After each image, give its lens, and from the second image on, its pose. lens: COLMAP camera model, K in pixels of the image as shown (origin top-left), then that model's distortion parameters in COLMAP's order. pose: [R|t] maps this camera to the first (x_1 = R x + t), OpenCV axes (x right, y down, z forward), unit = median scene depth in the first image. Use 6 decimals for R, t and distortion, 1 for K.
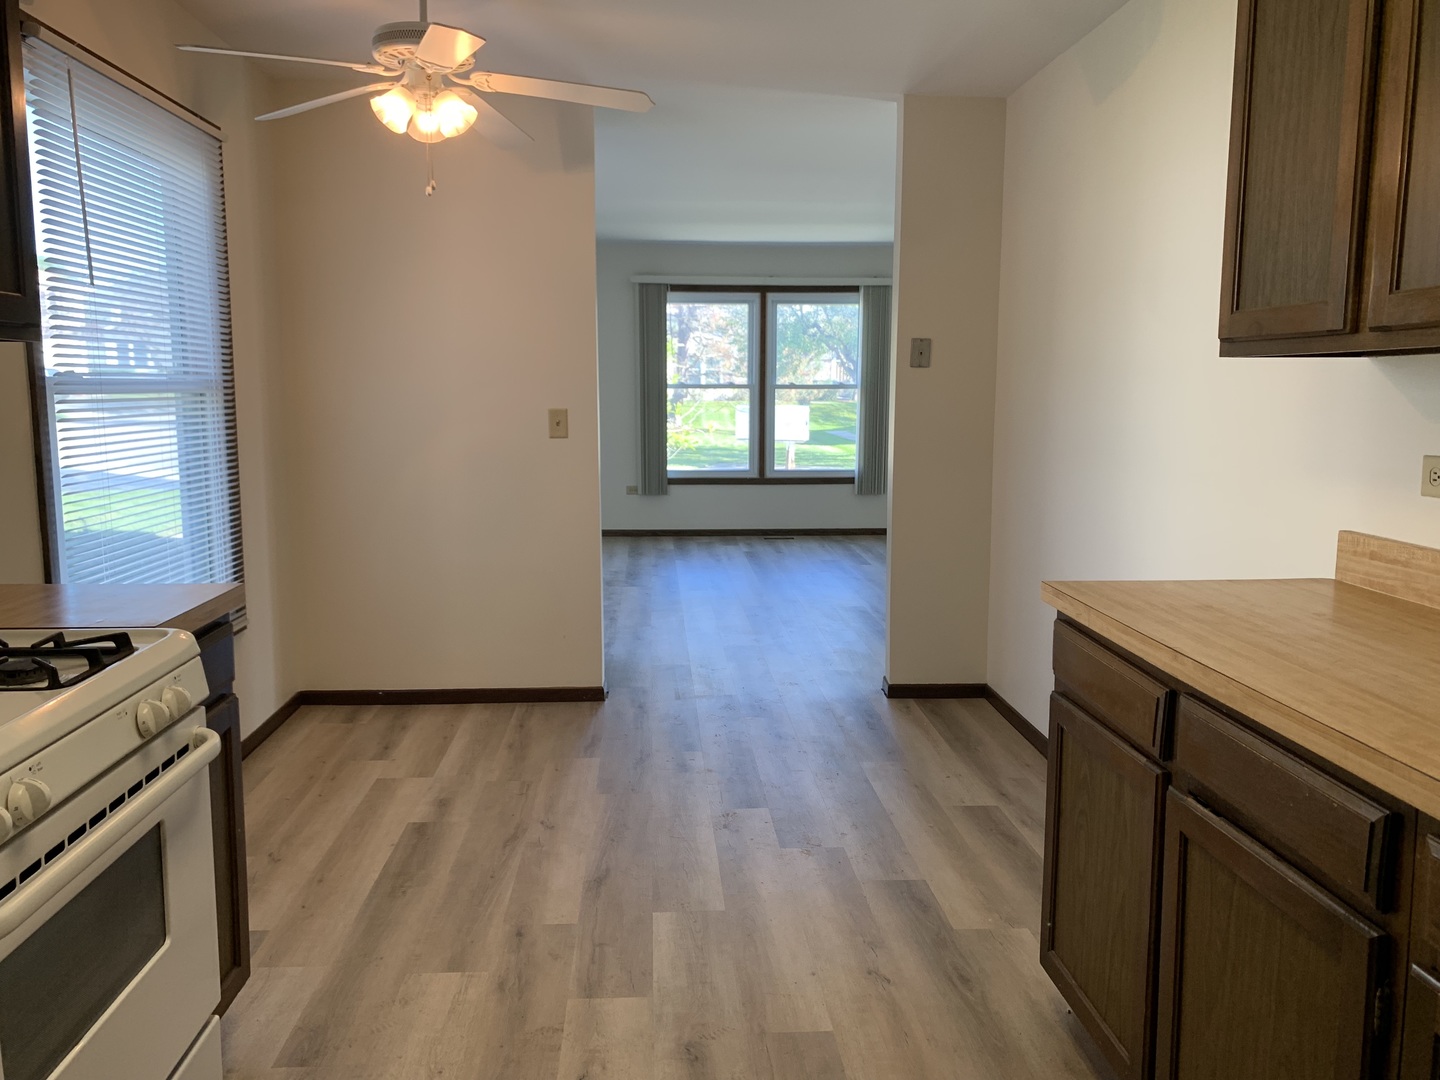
lens RADIAL K [[1103.2, 0, 721.4], [0, 1103.2, 534.6], [0, 0, 1]] dist [0.034528, -0.052320]
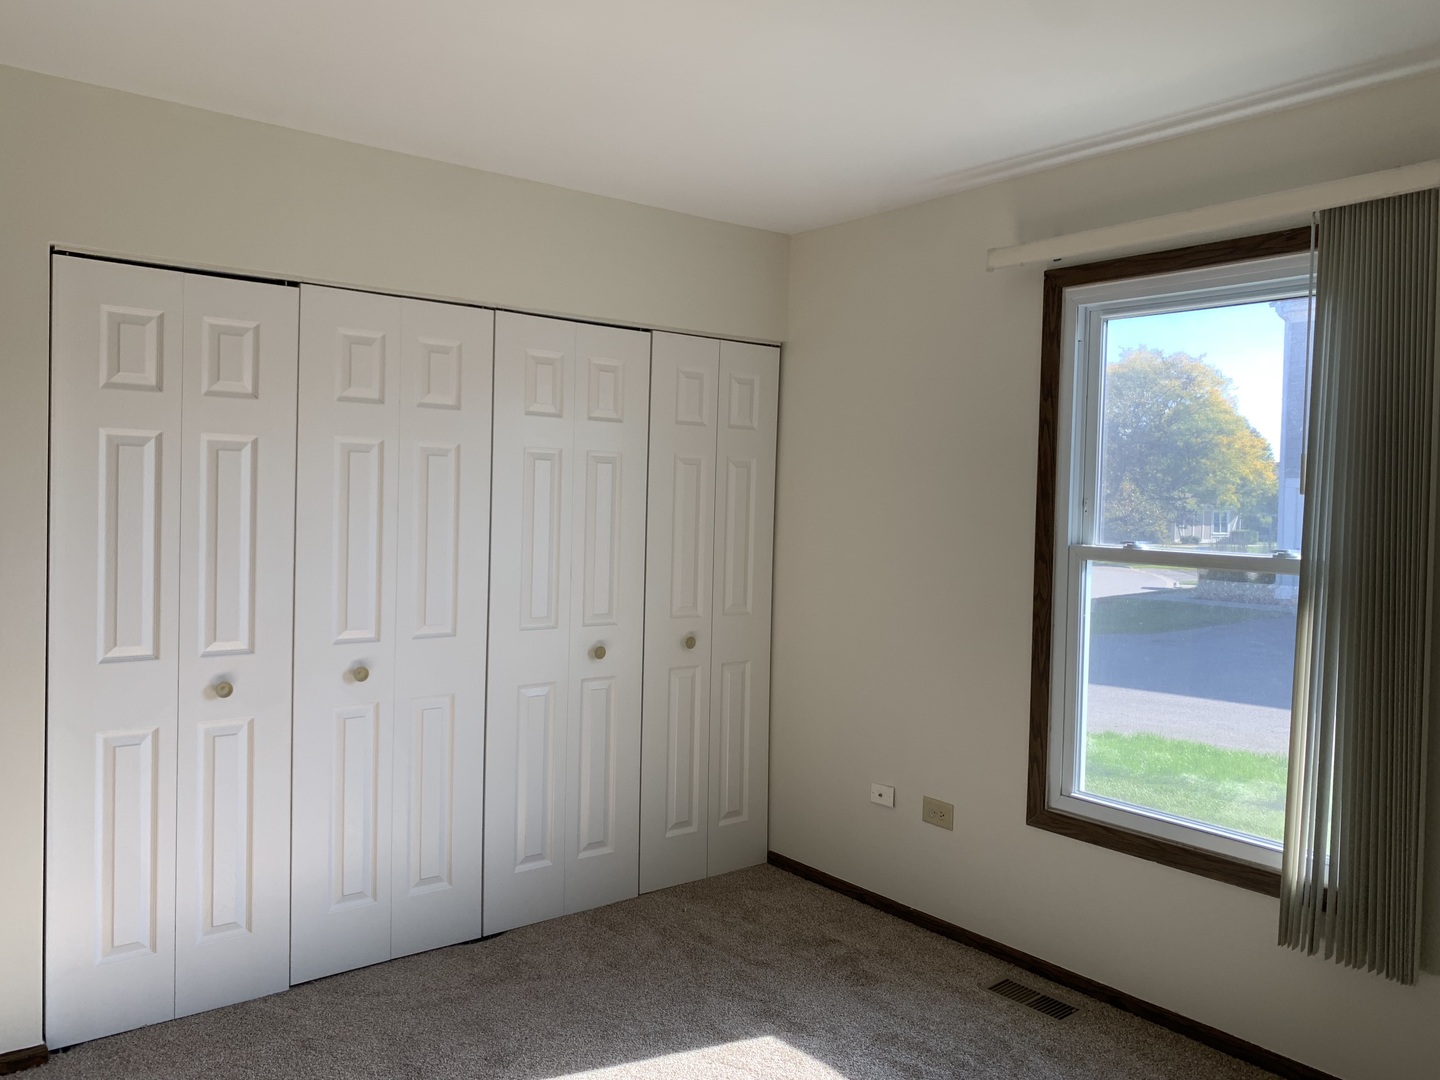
lens RADIAL K [[1103.2, 0, 721.4], [0, 1103.2, 534.6], [0, 0, 1]] dist [0.034528, -0.052320]
pose [[0.574704, 0.005147, -0.818345, 0.637757], [-0.107324, 0.991818, -0.069133, -0.248007], [0.811293, 0.127559, 0.570554, 1.693433]]
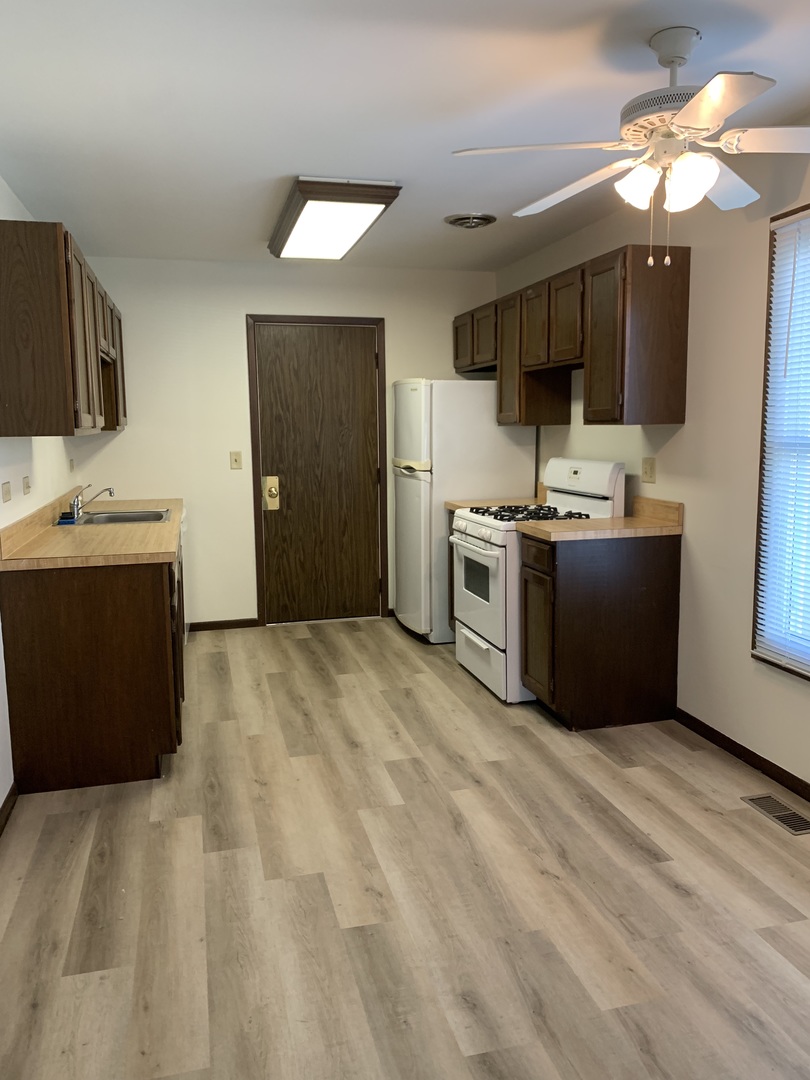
lens RADIAL K [[813.0, 0, 398.0], [0, 813.0, 534.5], [0, 0, 1]] dist [0.069800, -0.159204]
pose [[-0.983820, 0.032561, -0.176178, 0.091055], [-0.014871, 0.965112, 0.261416, -0.207729], [0.178543, 0.259807, -0.949012, 1.379349]]
